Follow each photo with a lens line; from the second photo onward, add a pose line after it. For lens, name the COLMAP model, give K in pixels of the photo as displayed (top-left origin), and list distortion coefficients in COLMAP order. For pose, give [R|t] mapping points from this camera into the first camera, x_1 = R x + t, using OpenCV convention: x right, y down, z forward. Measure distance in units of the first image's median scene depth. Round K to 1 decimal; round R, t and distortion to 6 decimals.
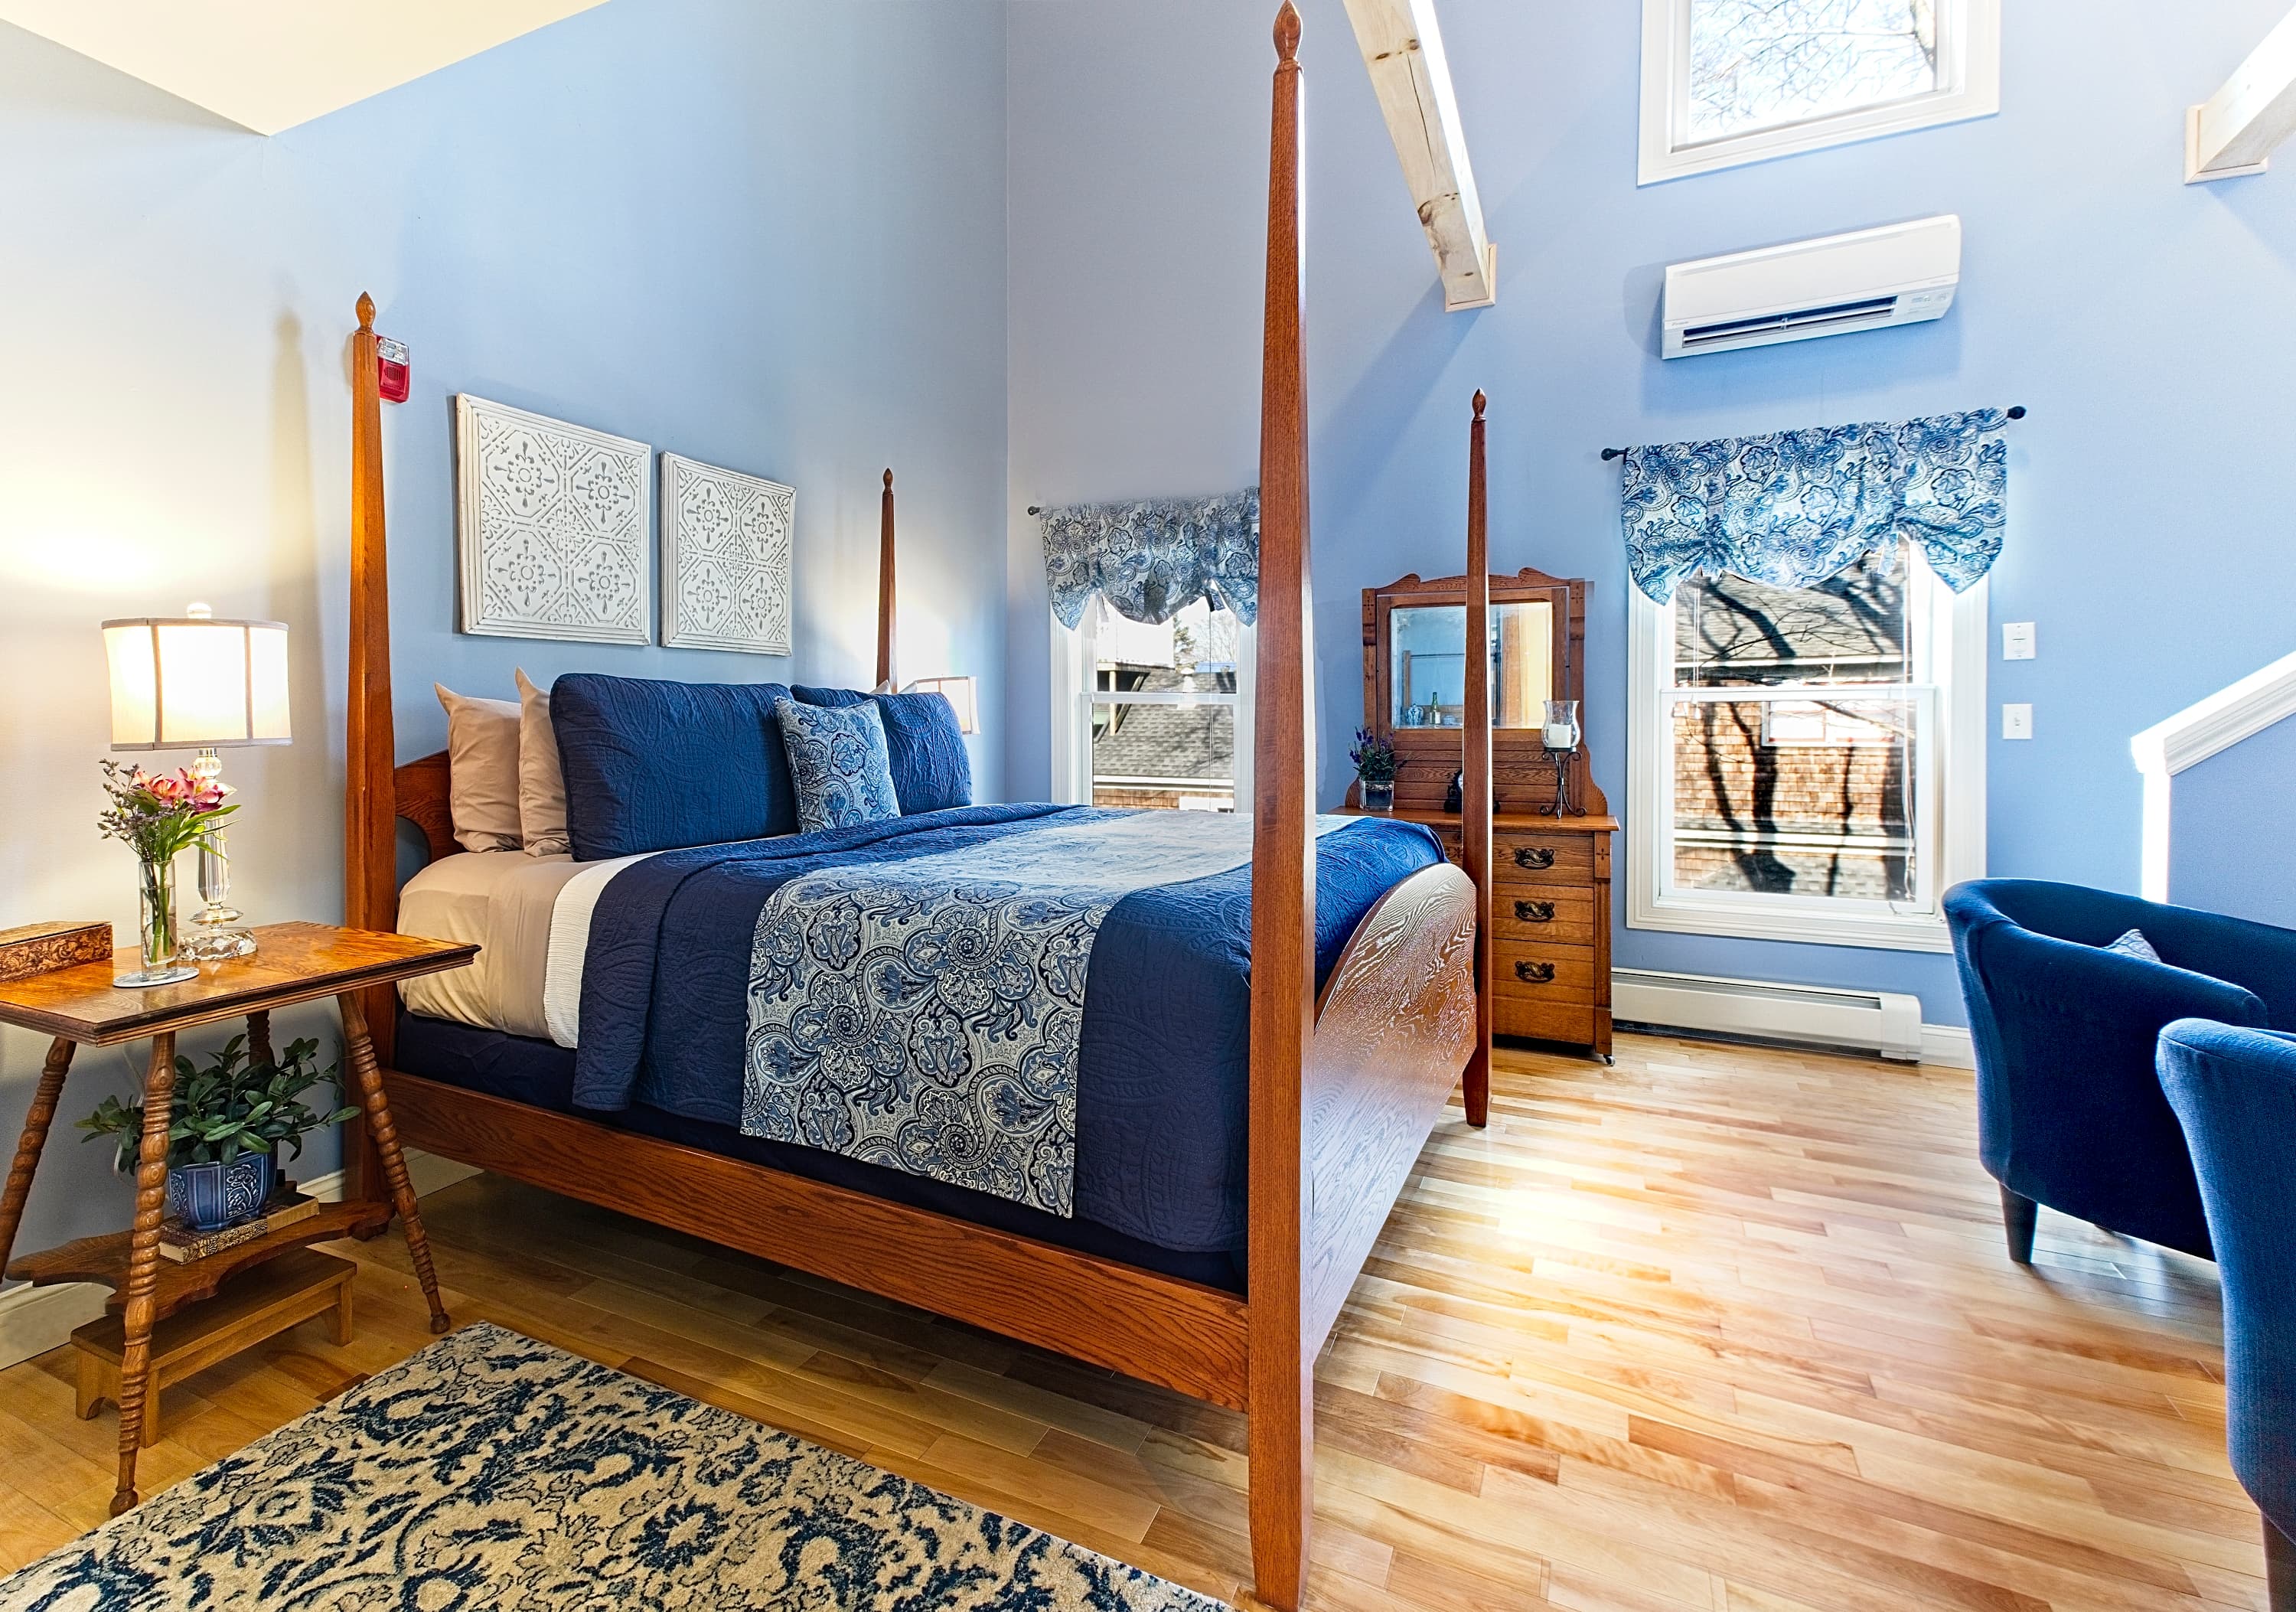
lens RADIAL K [[1031.8, 0, 1144.6], [0, 1031.8, 743.4], [0, 0, 1]] dist [0.000134, 0.000014]
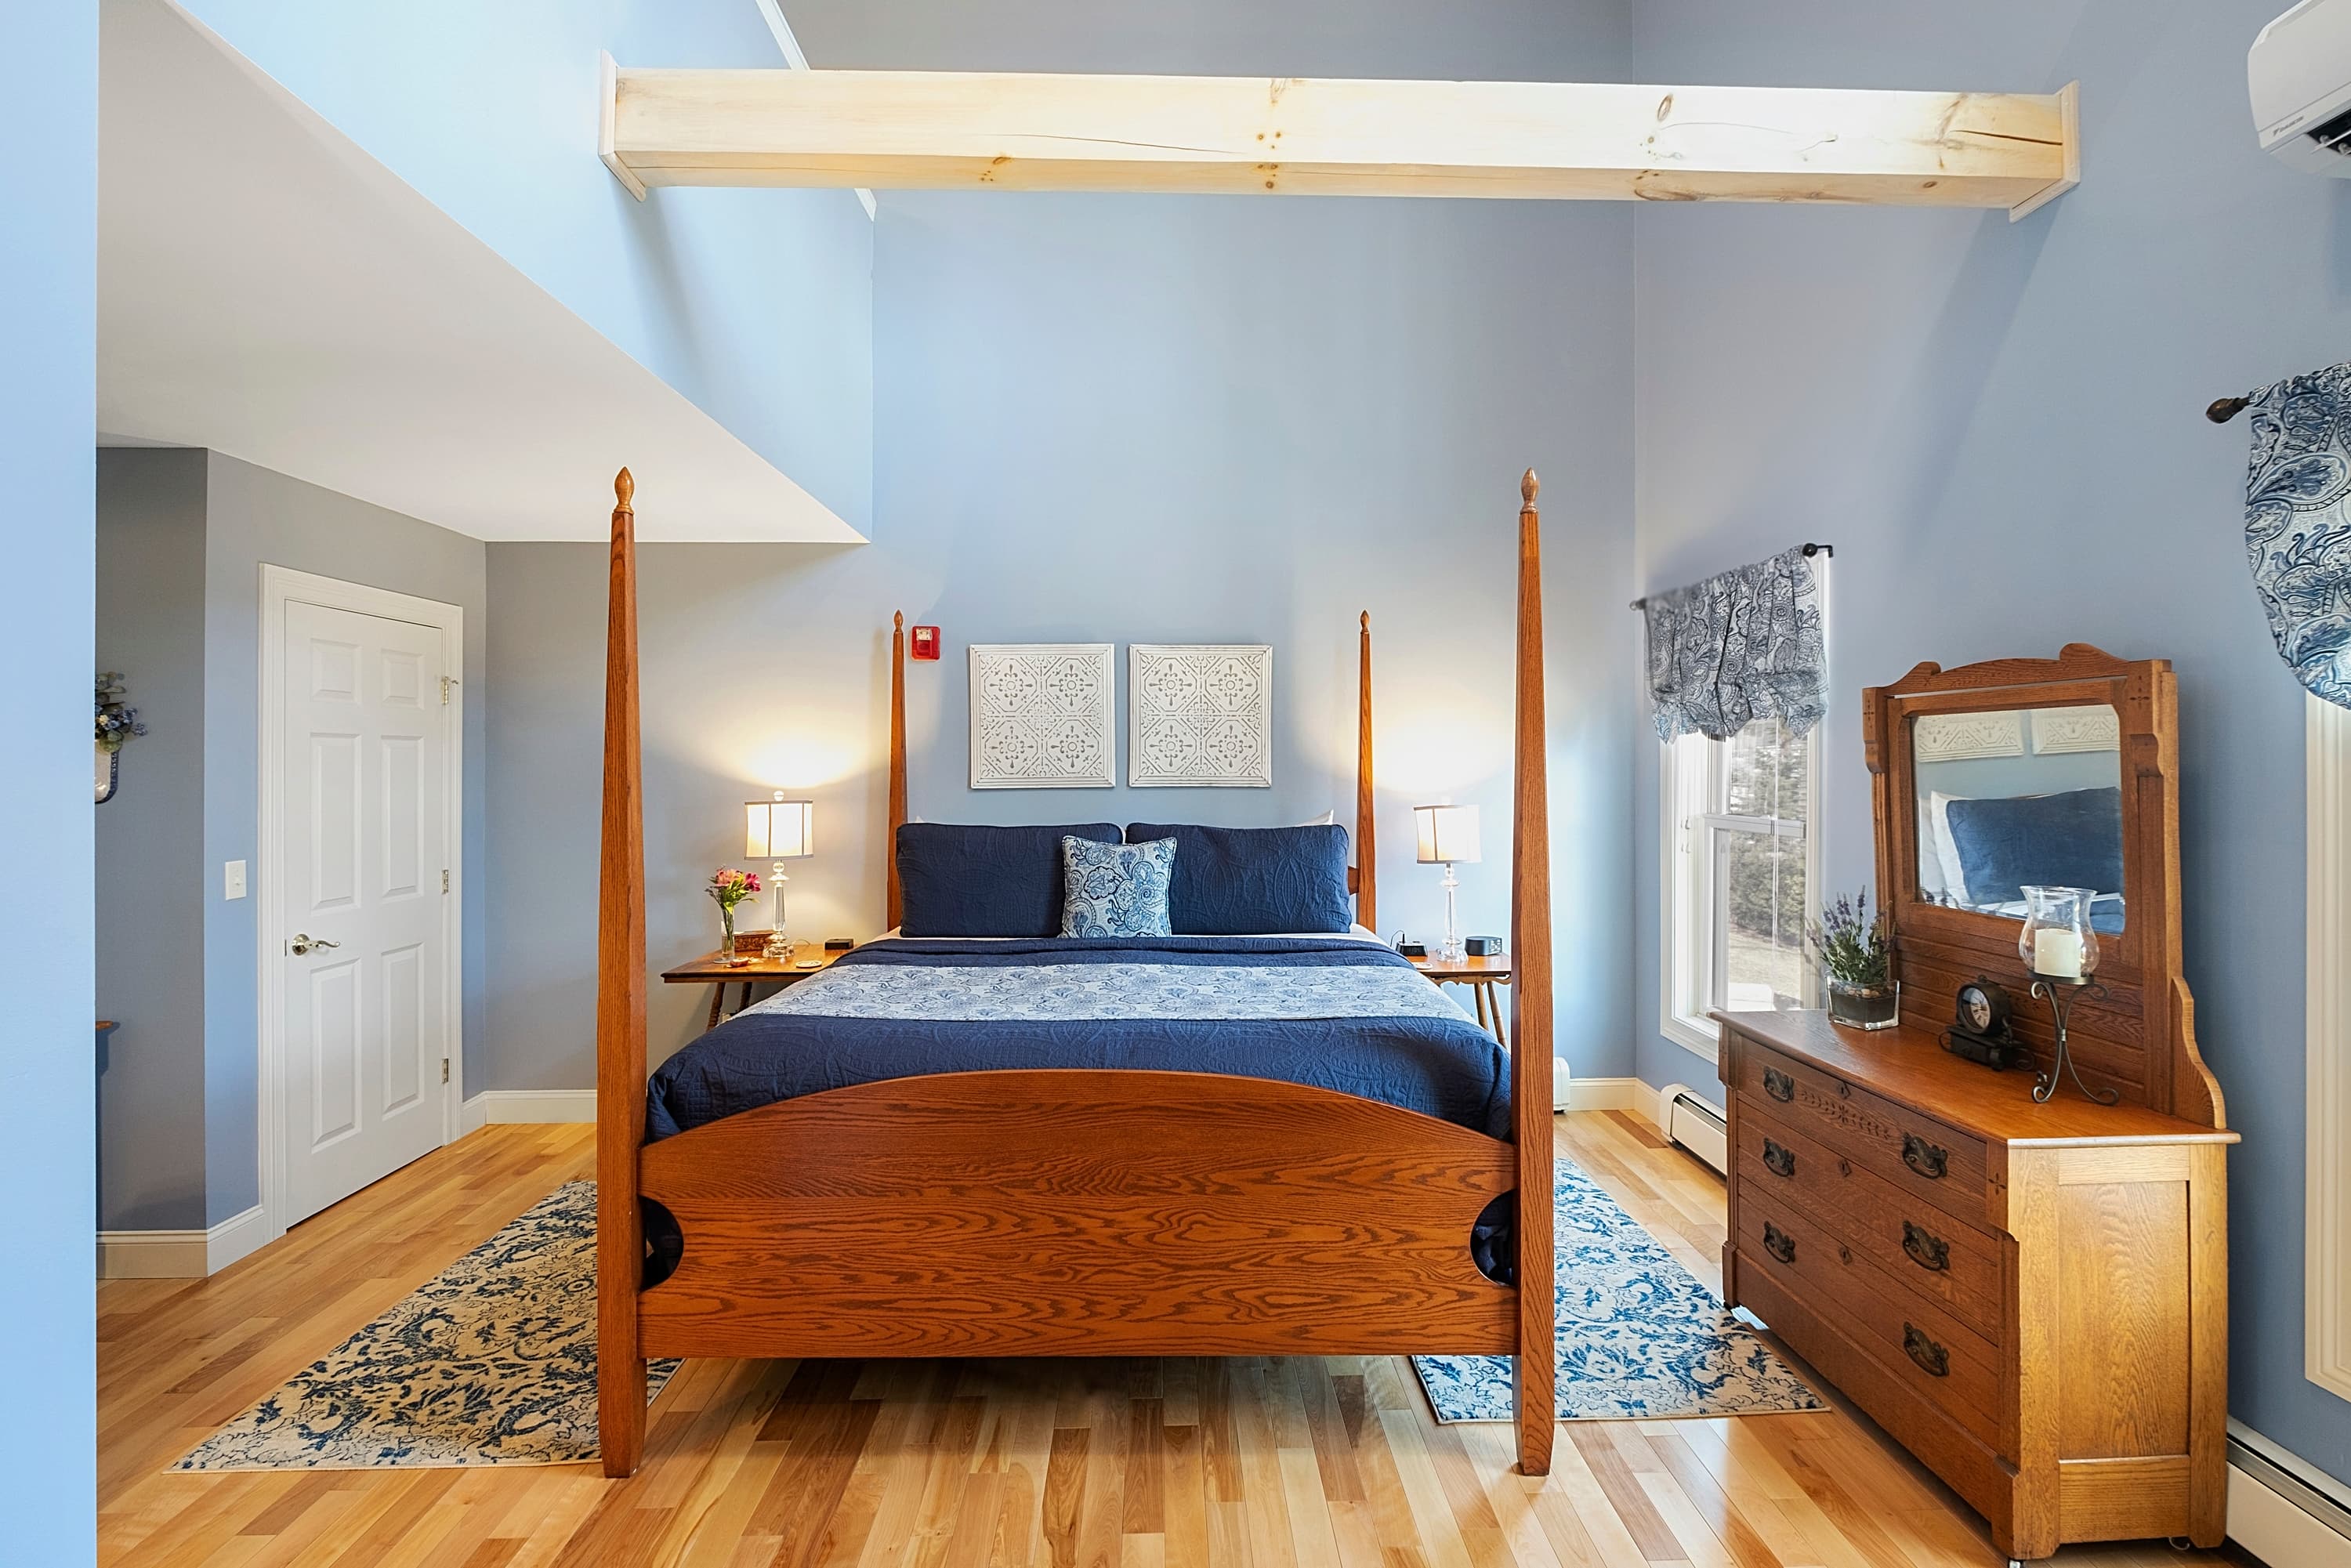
lens RADIAL K [[1124.3, 0, 1175.5], [0, 1124.3, 784.0], [0, 0, 1]] dist [-0.000939, -0.000079]
pose [[0.457096, 0.017182, -0.889251, 0.790200], [-0.032285, 0.999475, 0.002716, -0.094140], [0.888831, 0.027468, 0.457411, 0.340390]]
